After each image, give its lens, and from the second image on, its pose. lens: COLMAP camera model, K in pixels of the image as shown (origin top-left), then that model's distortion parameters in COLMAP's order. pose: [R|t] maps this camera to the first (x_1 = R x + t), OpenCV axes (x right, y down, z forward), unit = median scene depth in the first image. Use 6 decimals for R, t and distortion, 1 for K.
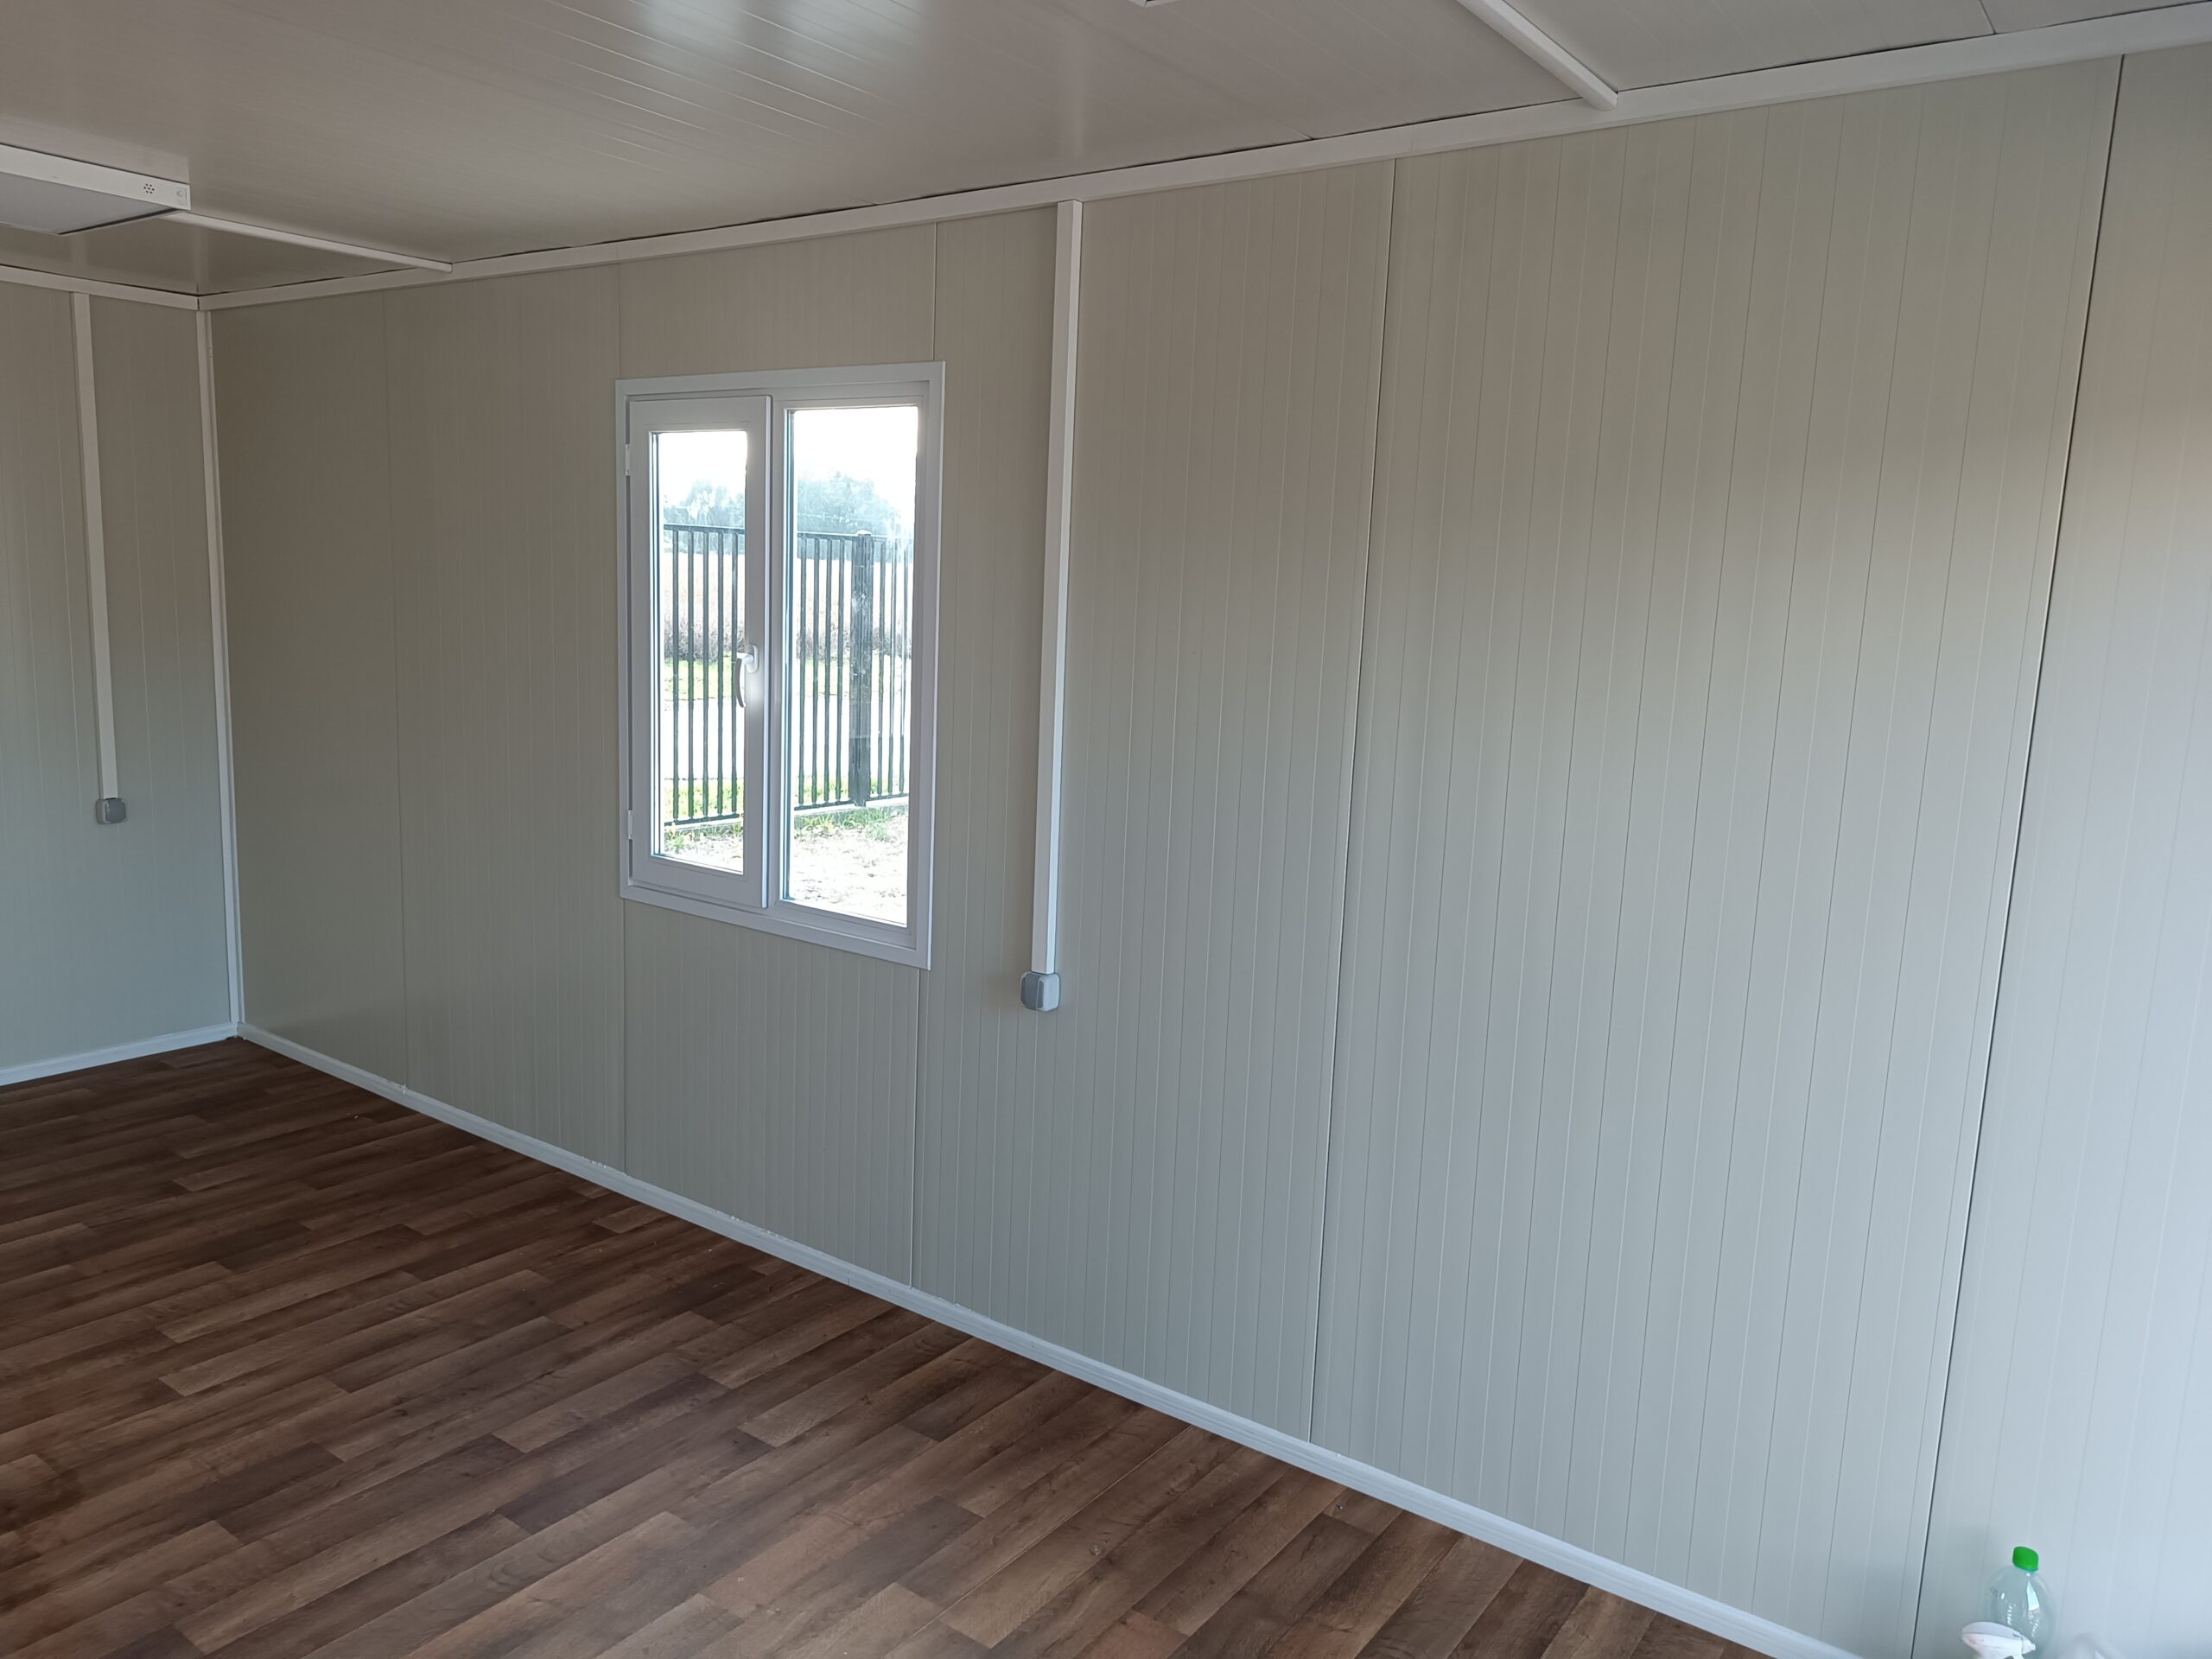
lens RADIAL K [[1581.1, 0, 1097.7], [0, 1581.1, 828.3], [0, 0, 1]] dist [0.030204, -0.017088]
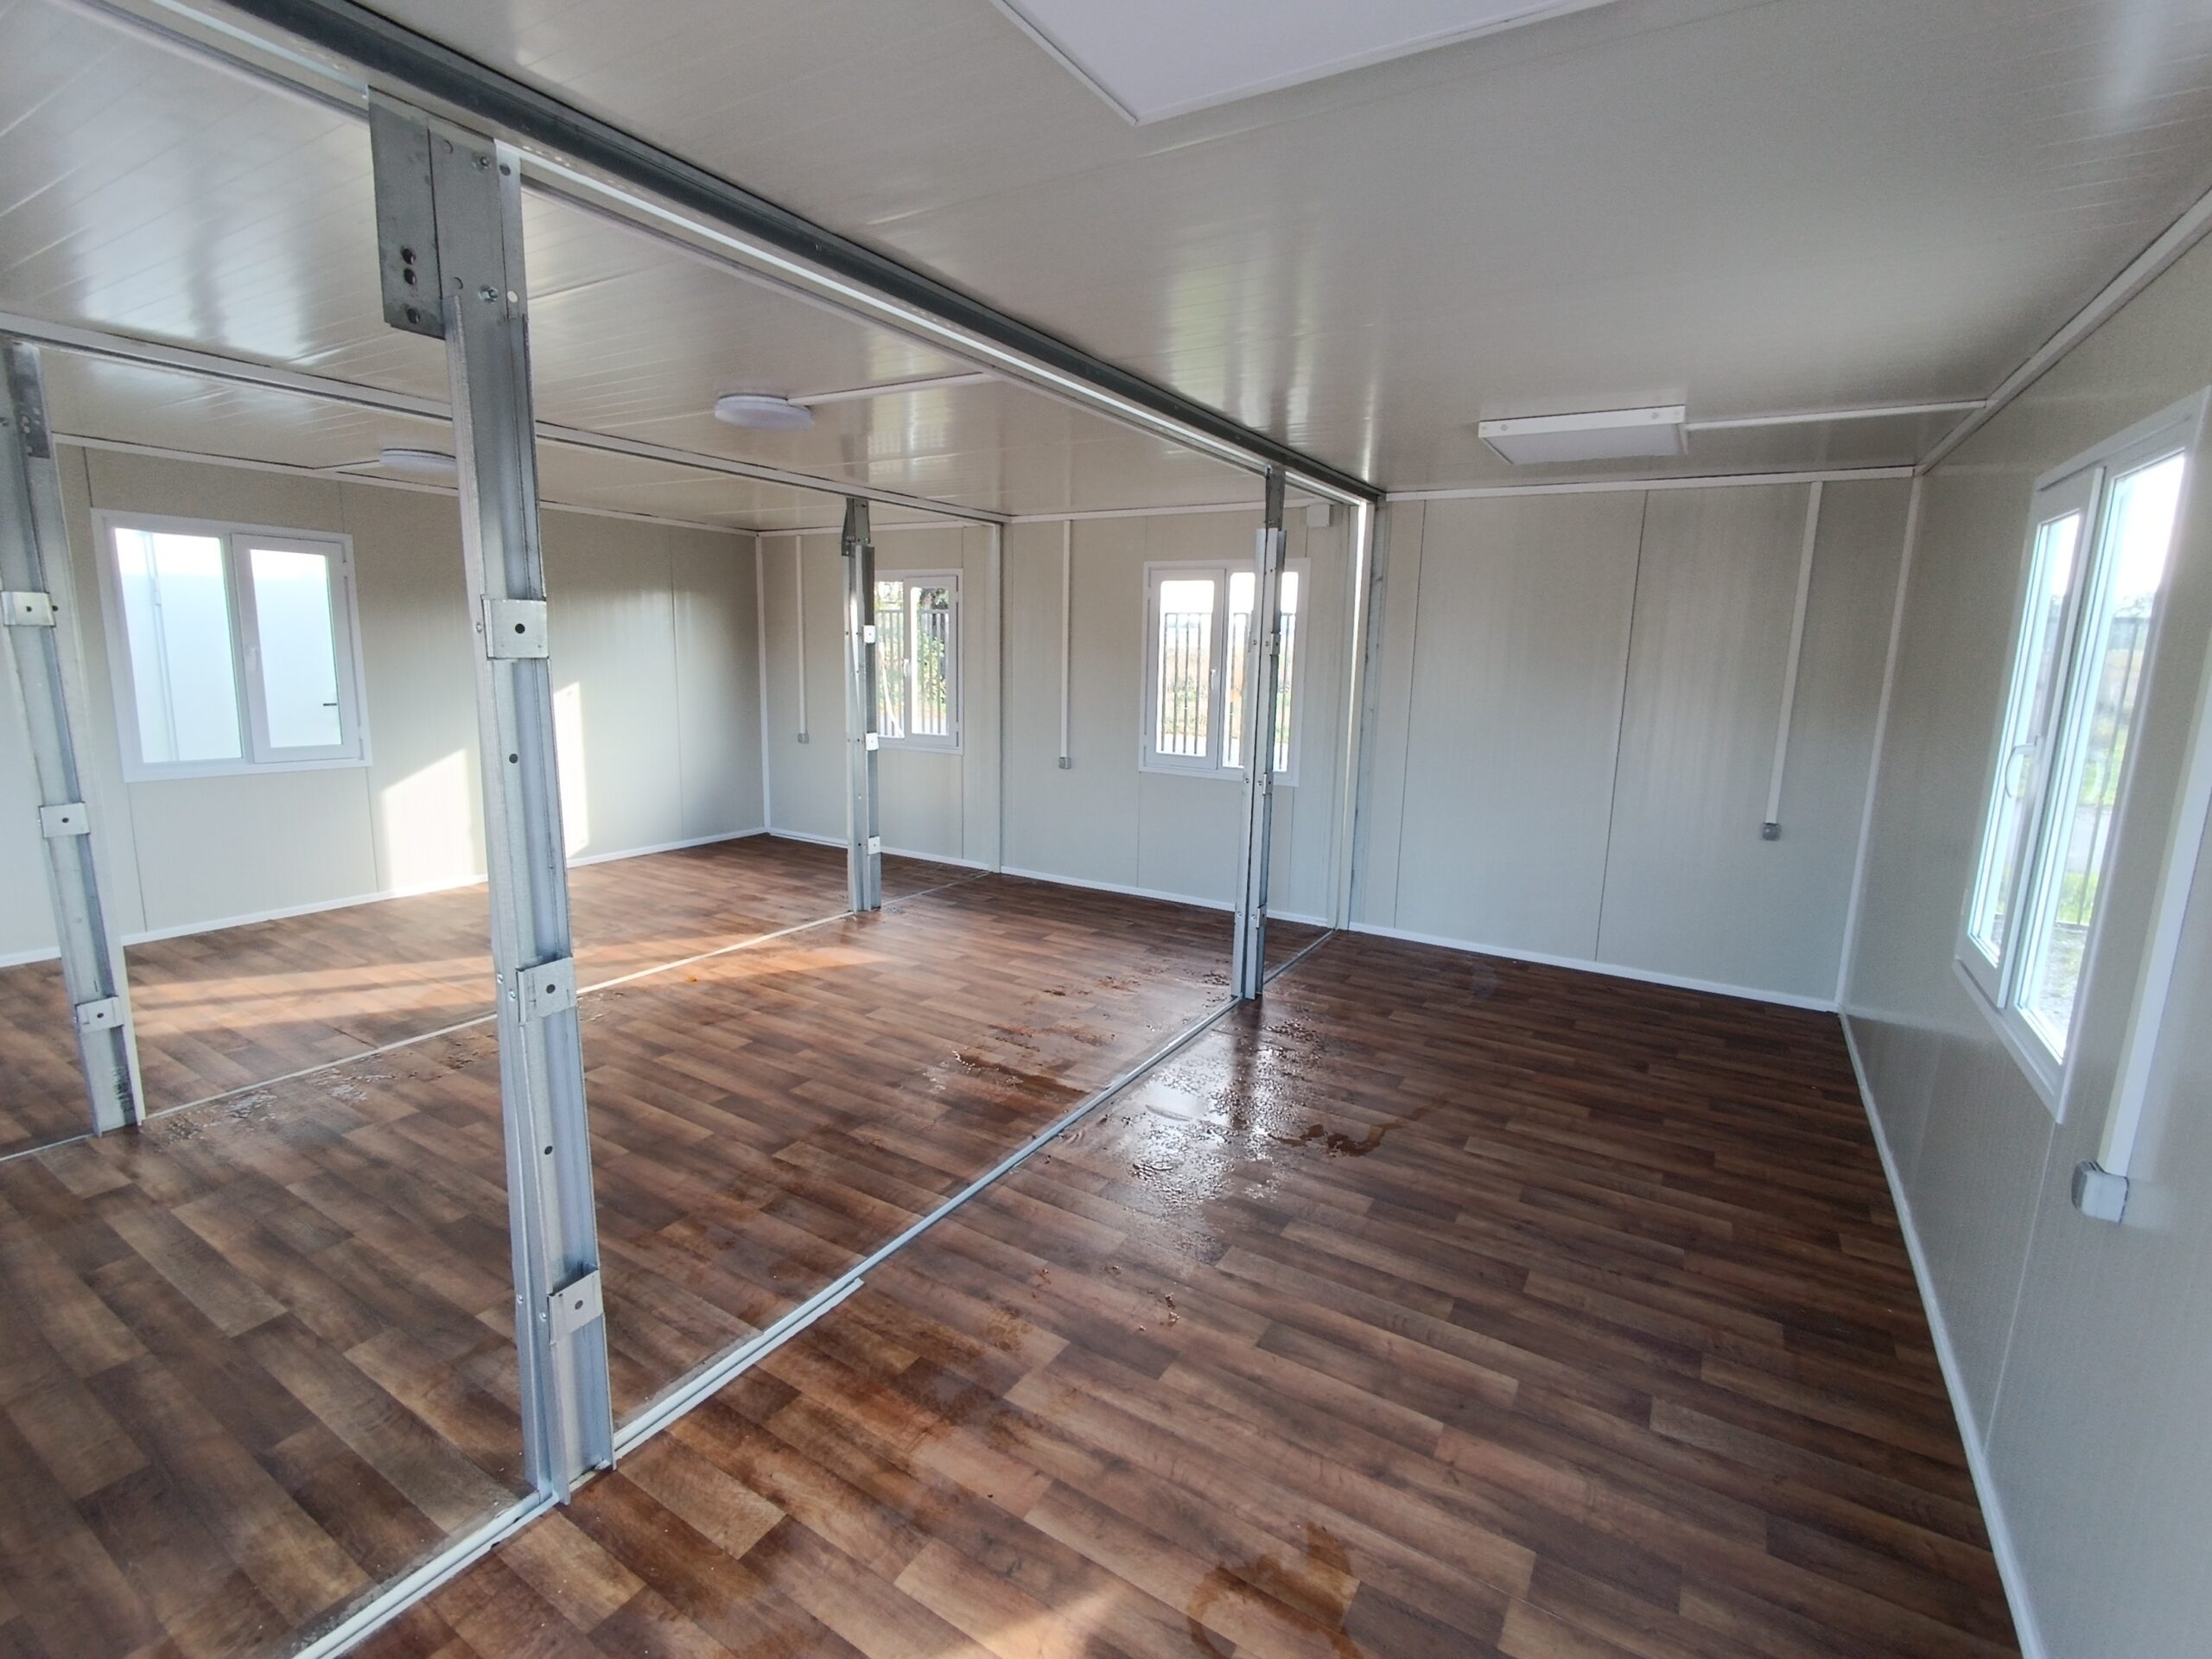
lens RADIAL K [[1008.4, 0, 1103.5], [0, 1008.4, 816.2], [0, 0, 1]] dist [-0.000053, -0.000649]
pose [[0.087996, 0.142321, -0.985901, 0.294564], [-0.175317, 0.976504, 0.125317, -0.040737], [0.980572, 0.161818, 0.110879, 0.340400]]
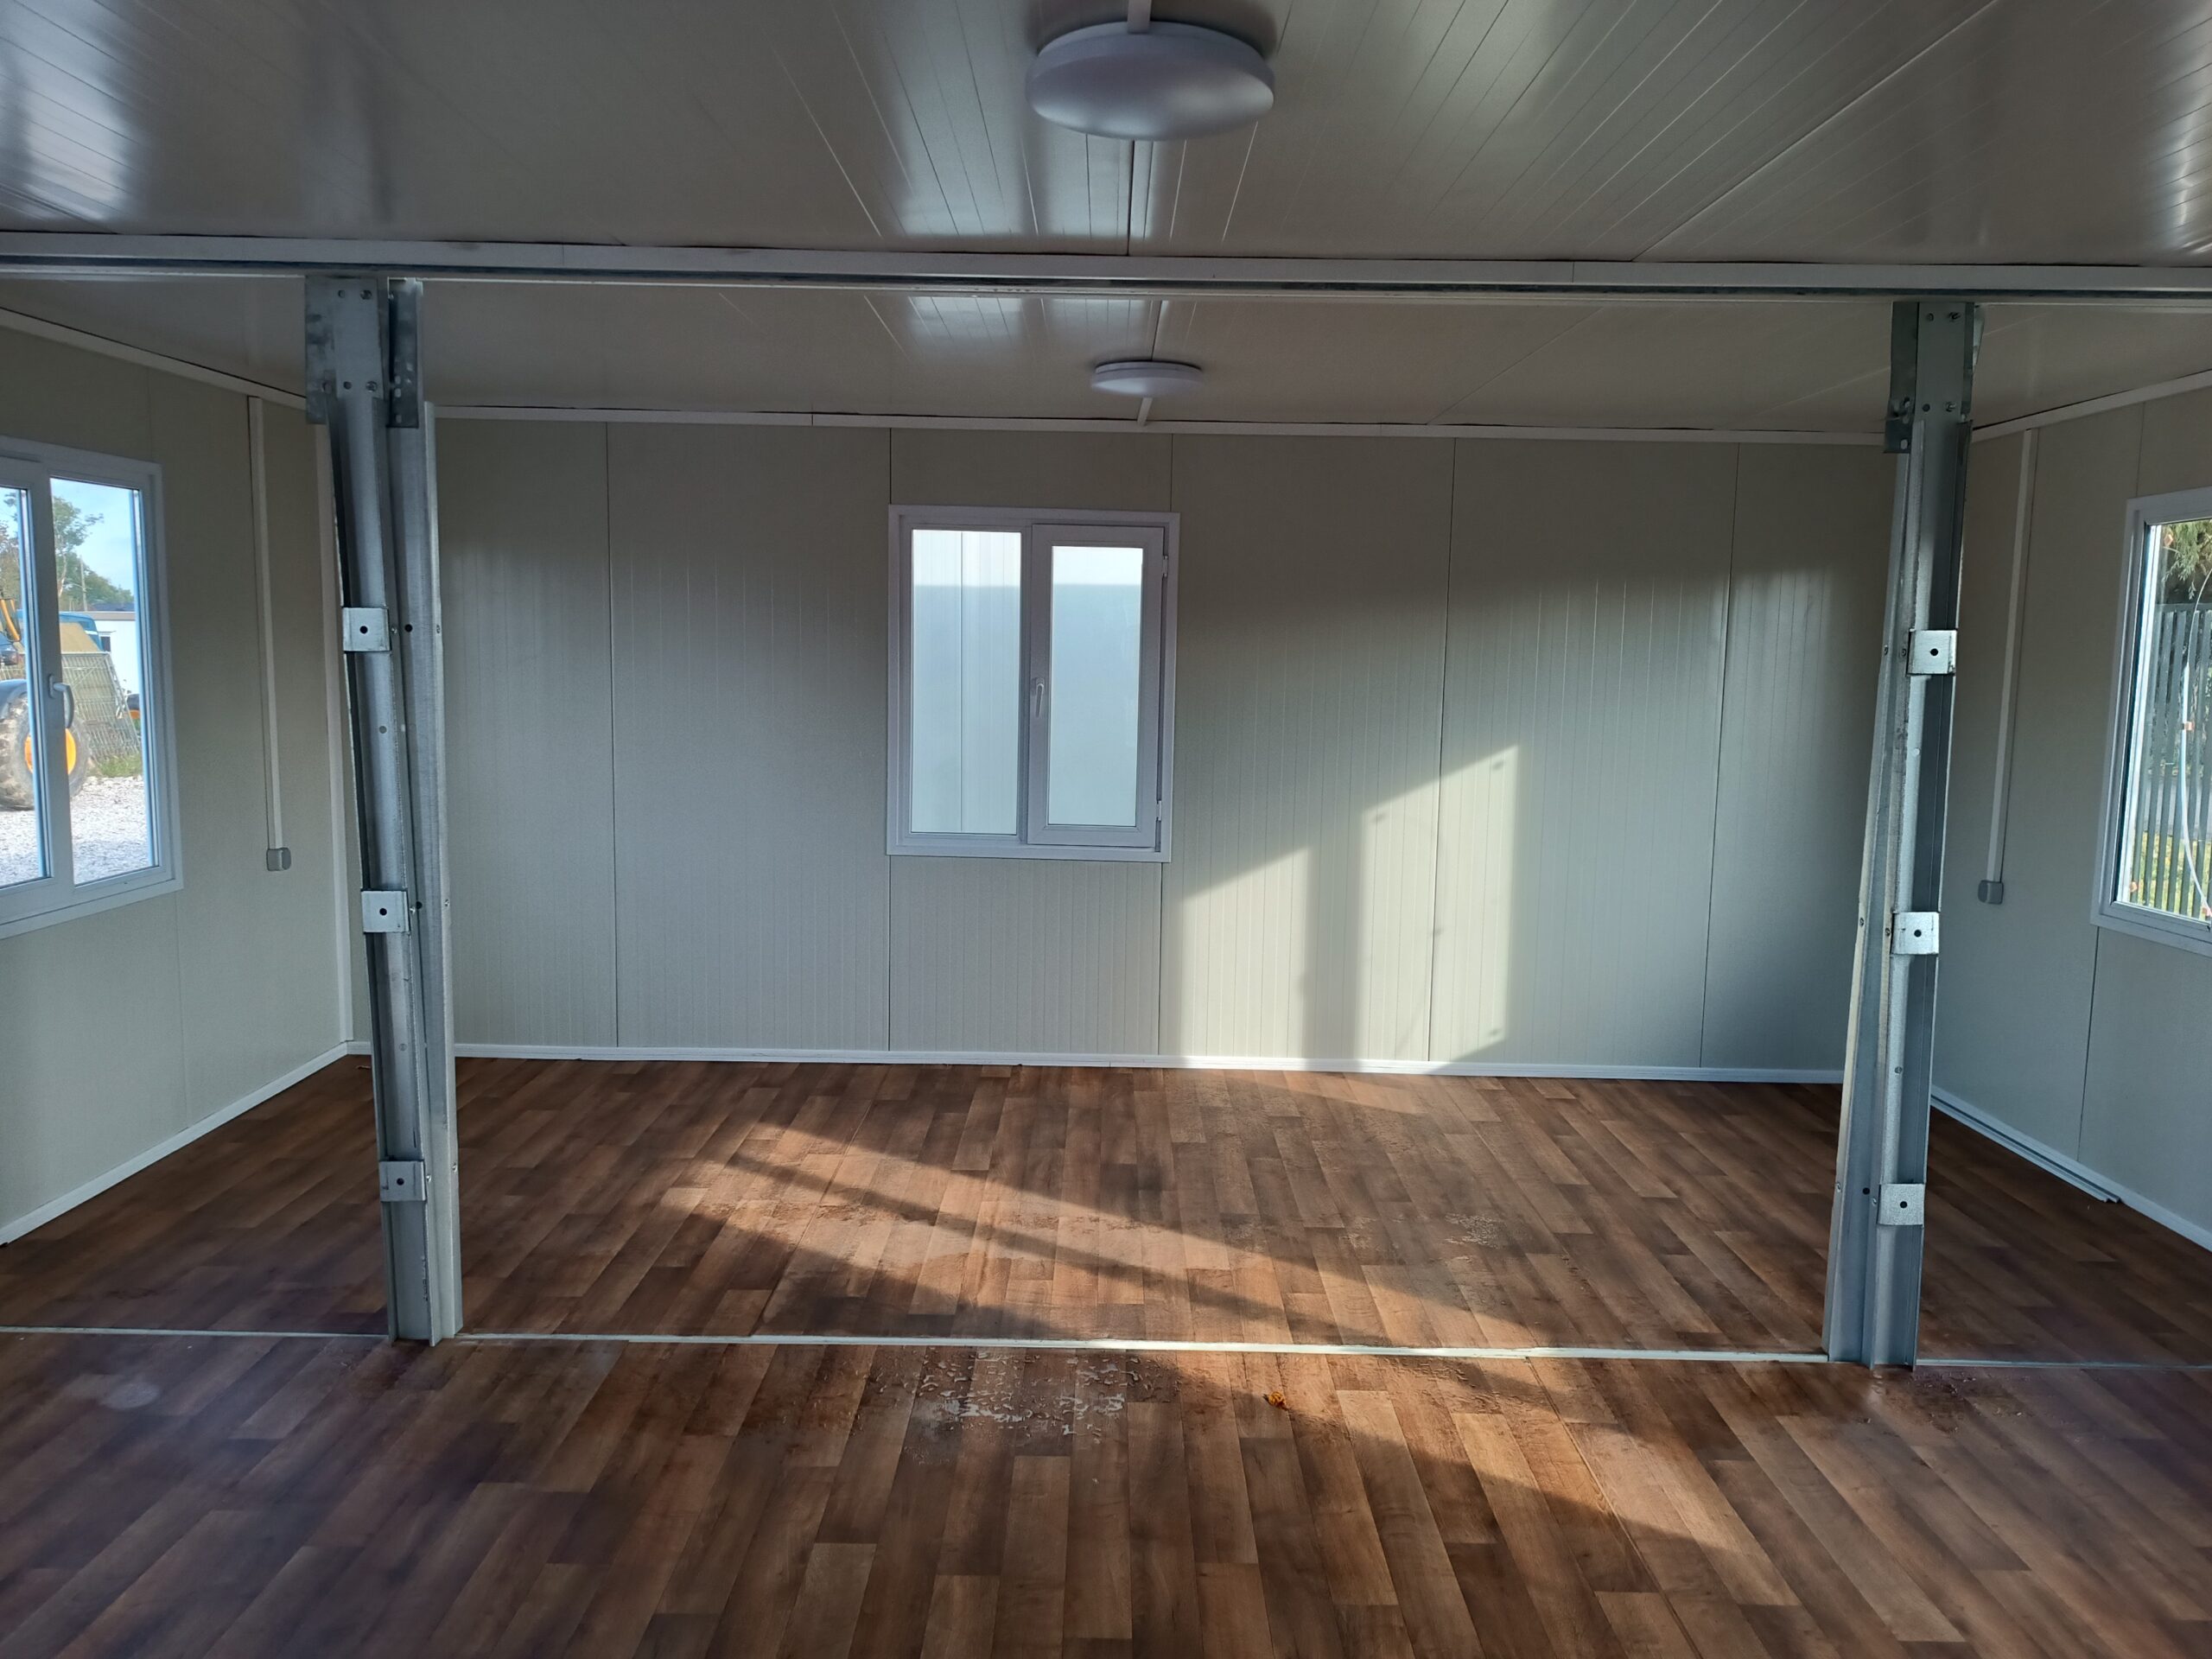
lens RADIAL K [[1581.1, 0, 1087.0], [0, 1581.1, 823.2], [0, 0, 1]] dist [0.030204, -0.017088]
pose [[-0.807011, 0.028452, -0.589851, -0.264988], [-0.126306, 0.967408, 0.219472, -0.092373], [0.576871, 0.251618, -0.777115, 0.542075]]
